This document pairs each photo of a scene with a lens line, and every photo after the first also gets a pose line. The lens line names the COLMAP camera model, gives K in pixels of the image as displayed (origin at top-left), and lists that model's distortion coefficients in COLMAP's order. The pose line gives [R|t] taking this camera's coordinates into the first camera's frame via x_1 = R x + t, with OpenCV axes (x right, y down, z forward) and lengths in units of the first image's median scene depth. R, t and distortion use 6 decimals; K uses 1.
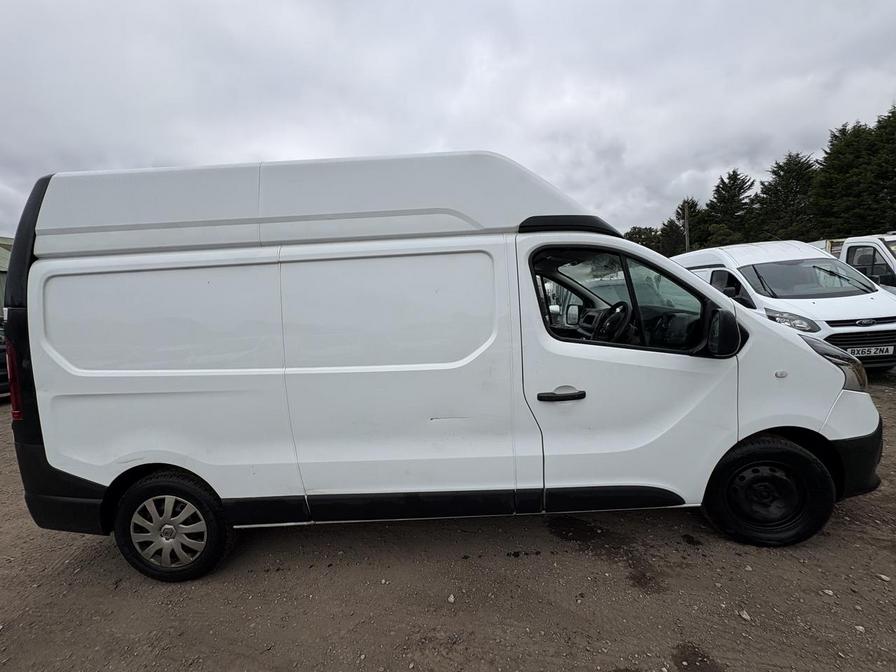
lens RADIAL K [[357.5, 0, 448.0], [0, 357.5, 336.0], [0, 0, 1]] dist [-0.000423, -0.000362]
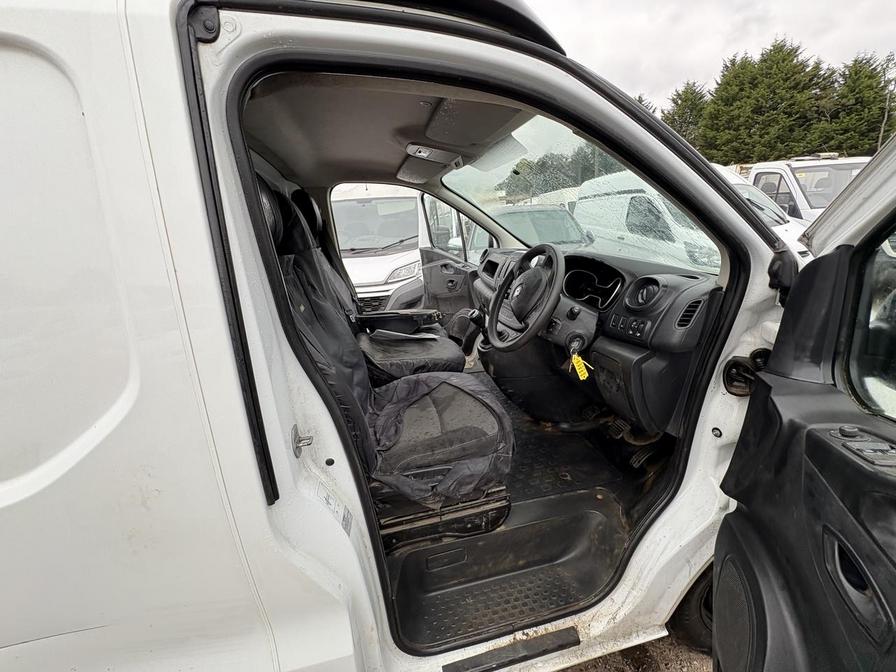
lens RADIAL K [[353.0, 0, 446.9], [0, 353.0, 338.9], [0, 0, 1]] dist [0.001454, -0.000085]
pose [[0.975825, -0.061130, 0.209832, 0.088285], [0.016654, 0.978094, 0.207496, -0.025898], [-0.217920, -0.198985, 0.955466, 0.194596]]
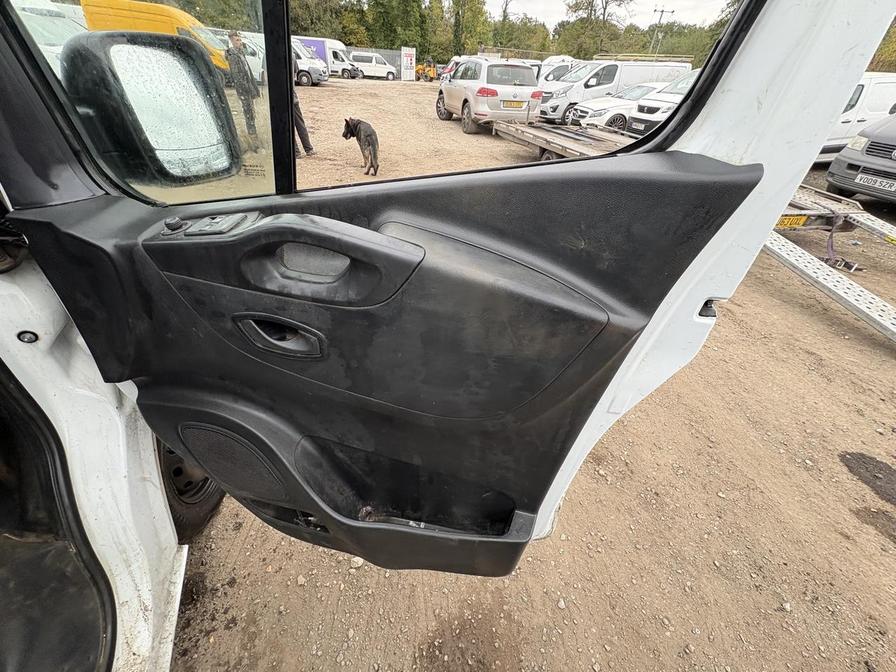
lens RADIAL K [[357.5, 0, 448.0], [0, 357.5, 336.0], [0, 0, 1]] dist [-0.000423, -0.000362]
pose [[-0.388802, -0.509207, 0.767816, 0.102763], [0.051949, 0.819944, 0.570082, -0.006827], [-0.919856, 0.261536, -0.292343, 0.223398]]
